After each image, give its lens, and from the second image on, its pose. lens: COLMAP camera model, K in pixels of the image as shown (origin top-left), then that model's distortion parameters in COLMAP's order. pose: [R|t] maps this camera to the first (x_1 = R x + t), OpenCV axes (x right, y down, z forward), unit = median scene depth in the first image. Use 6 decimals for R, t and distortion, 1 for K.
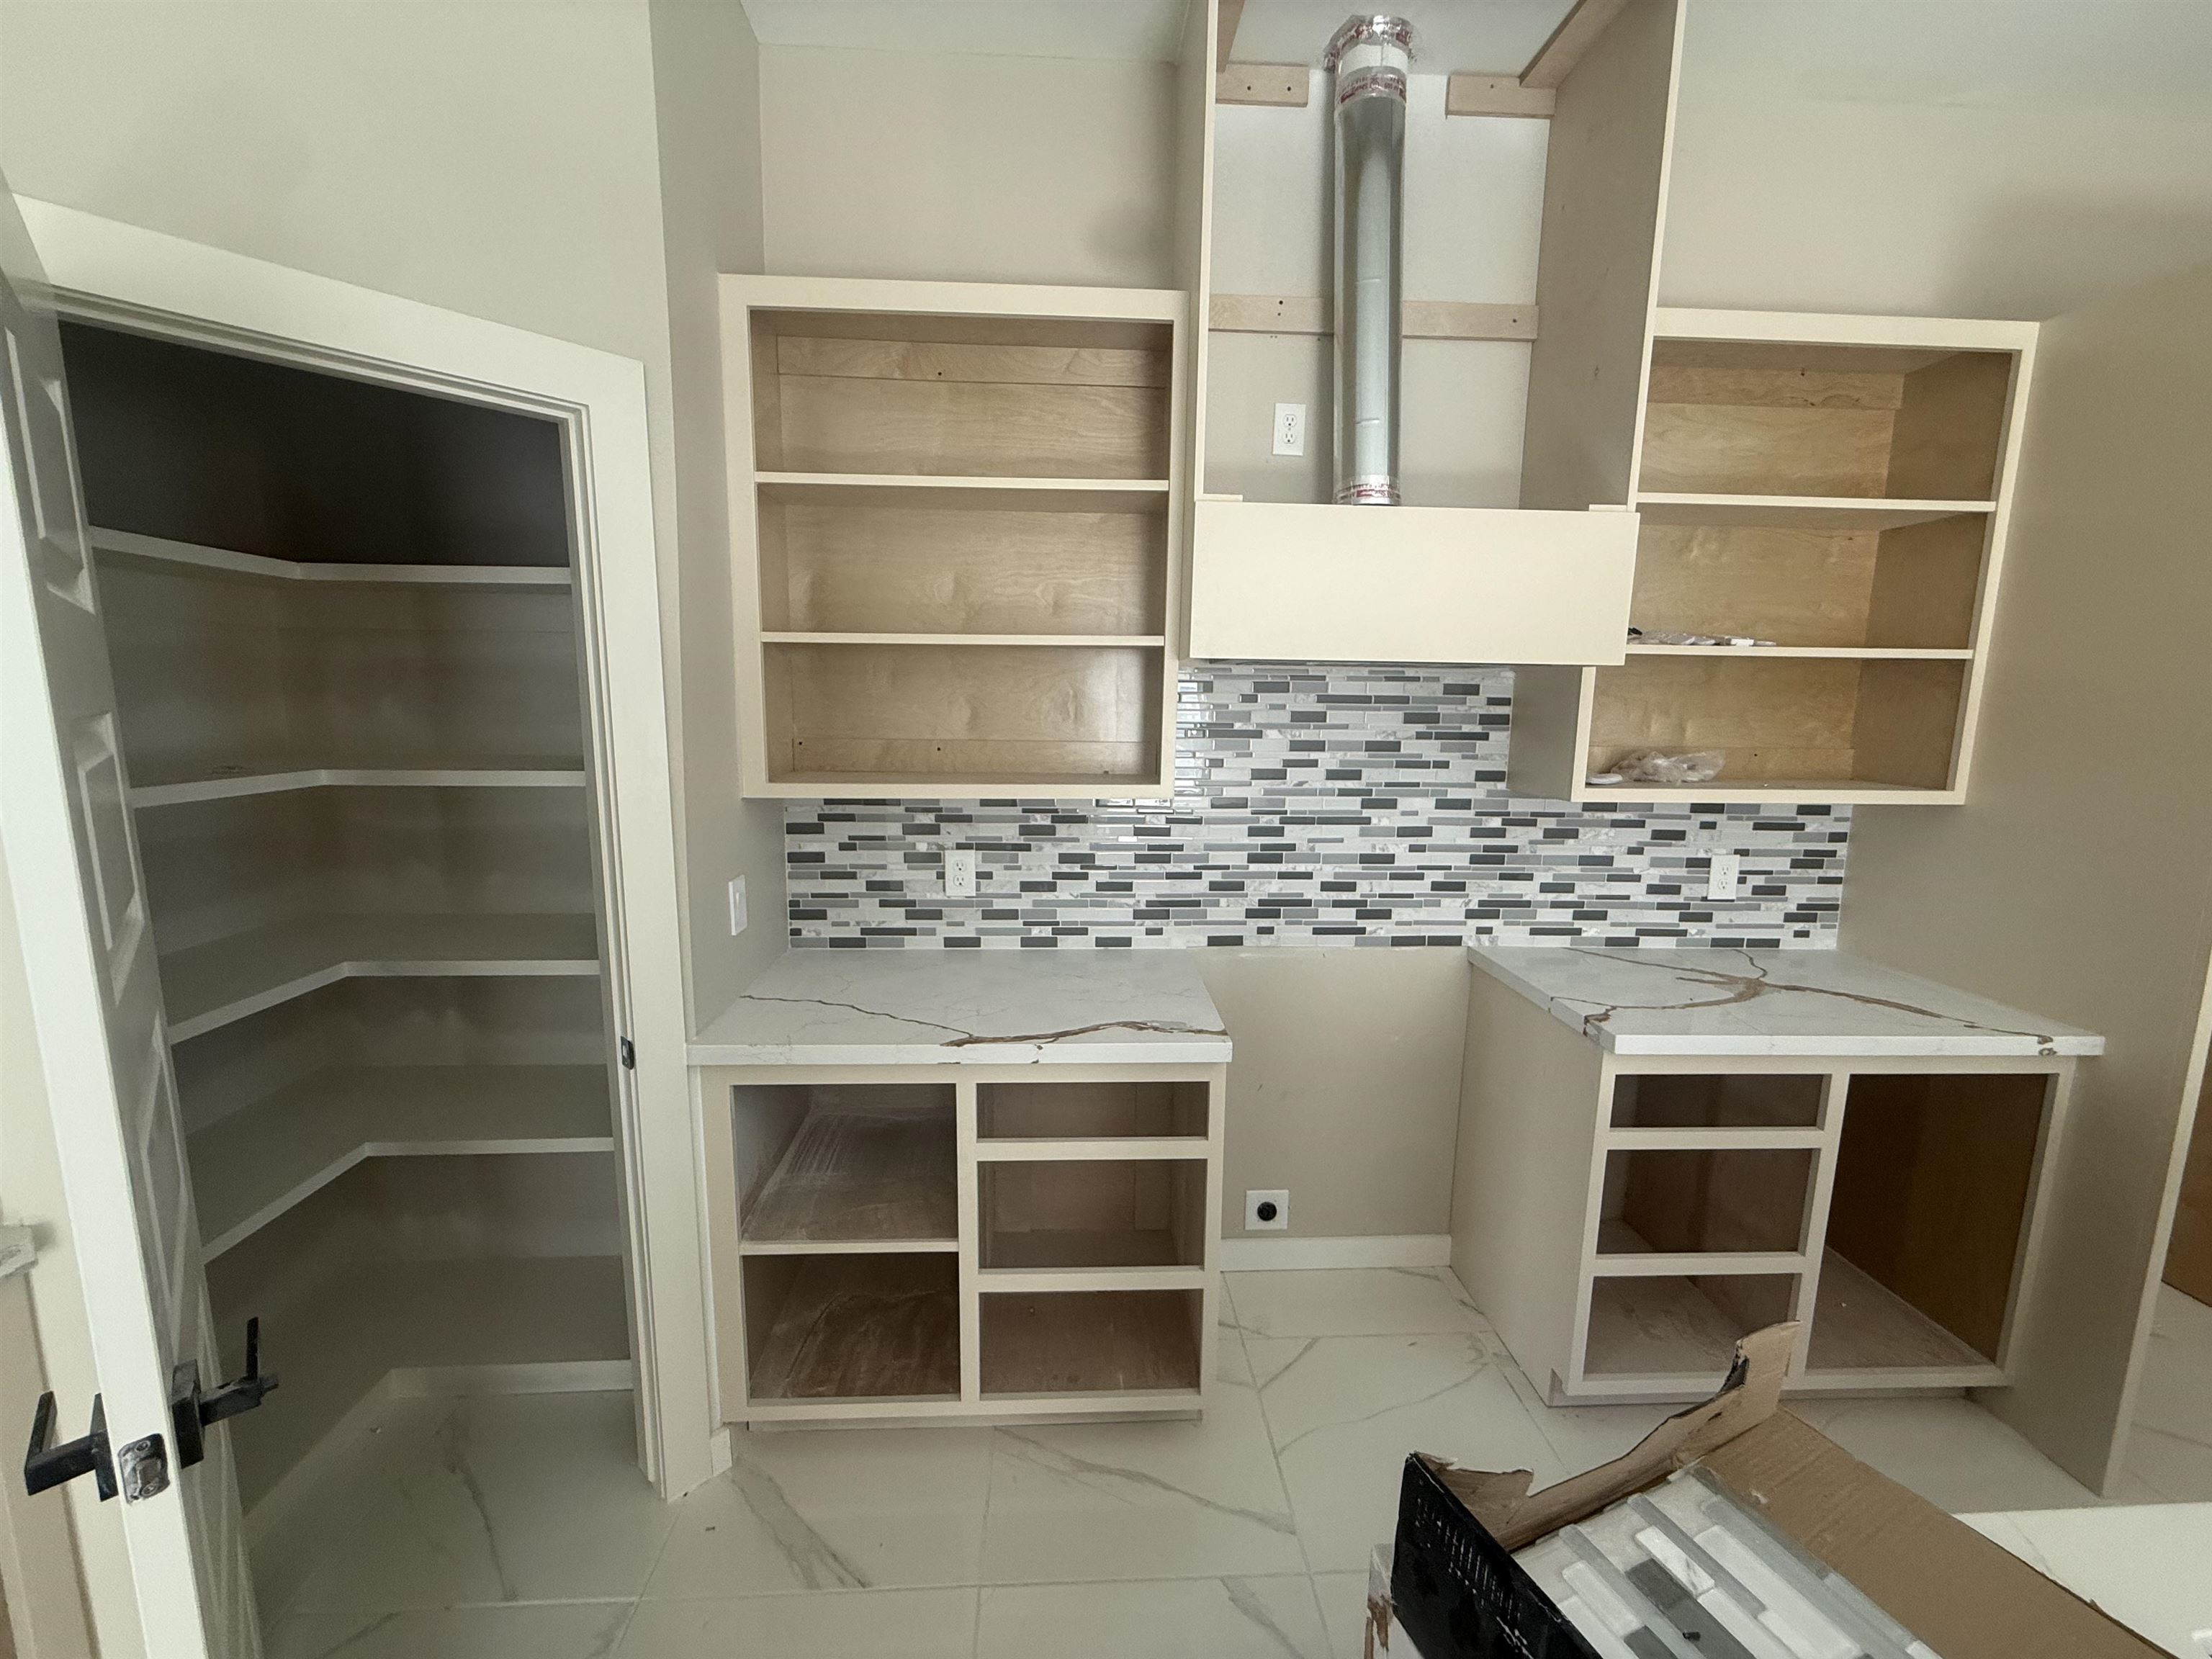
lens RADIAL K [[891.0, 0, 1100.7], [0, 891.0, 828.1], [0, 0, 1]] dist [-0.000355, -0.000006]
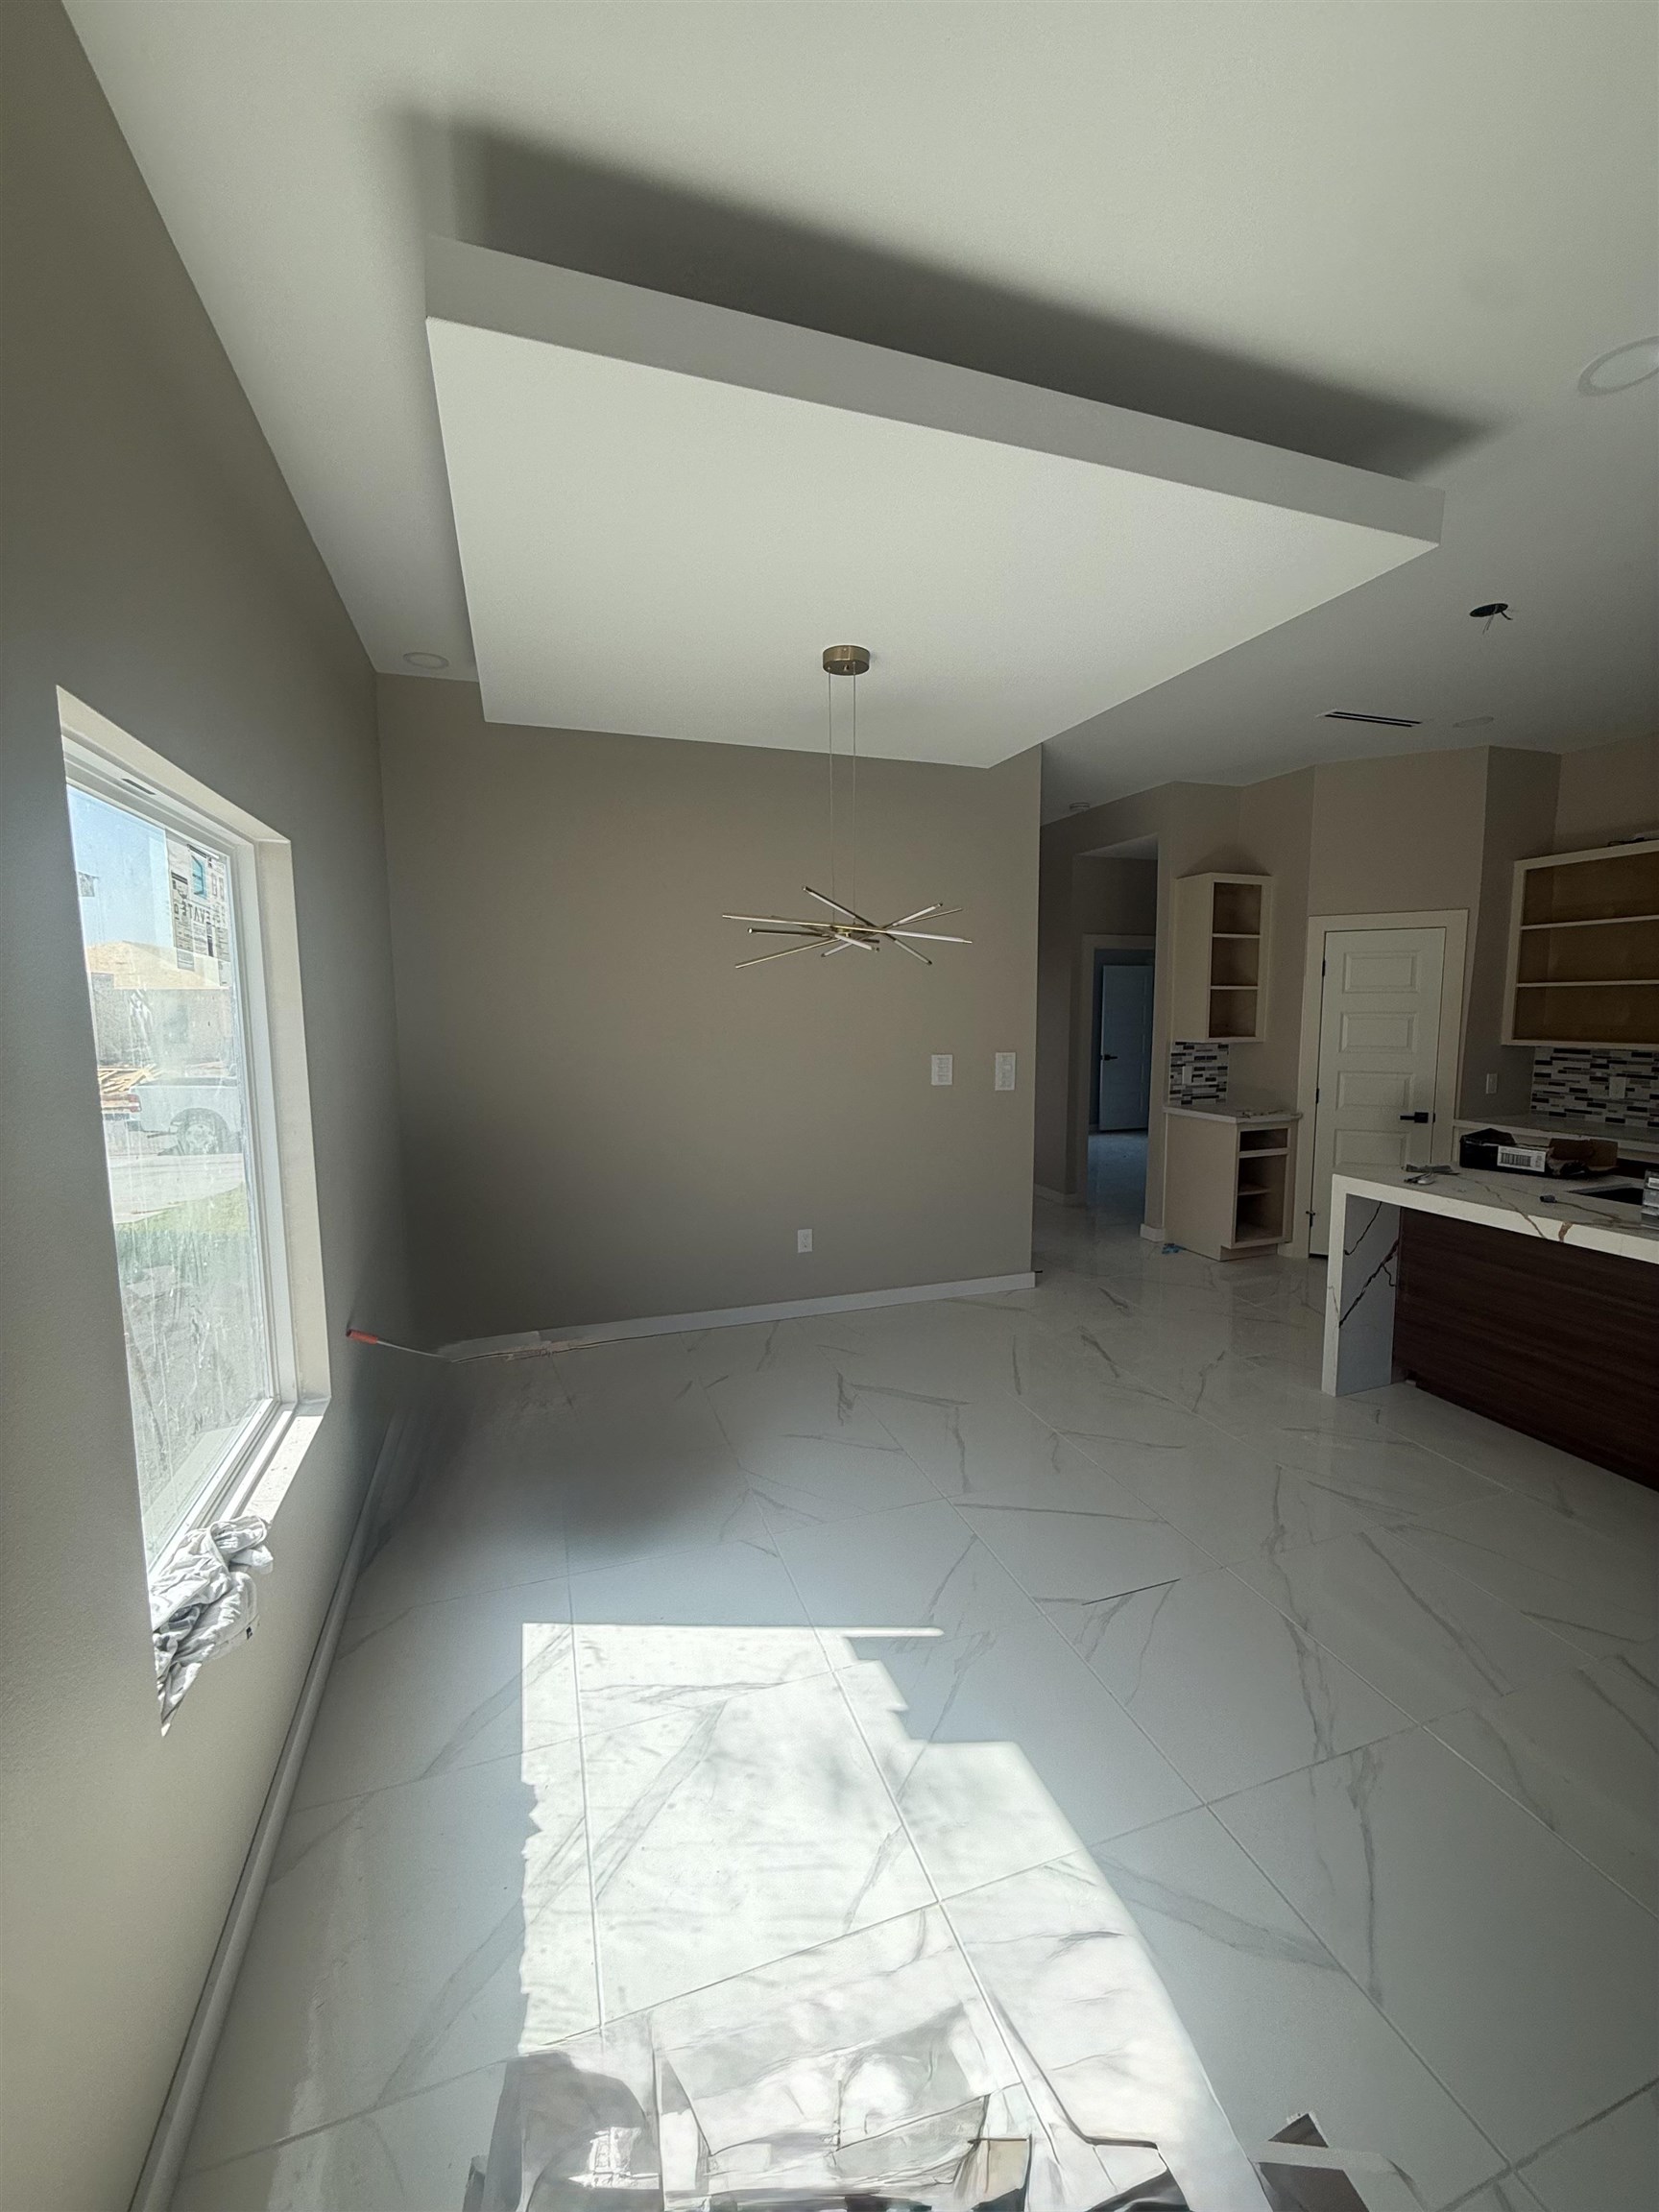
lens RADIAL K [[891.0, 0, 828.7], [0, 891.0, 1099.2], [0, 0, 1]] dist [-0.000355, -0.000006]
pose [[0.276545, 0.091291, -0.956655, 1.378458], [-0.135082, 0.989287, 0.055356, 0.217075], [0.951460, 0.113918, 0.285914, -1.426904]]
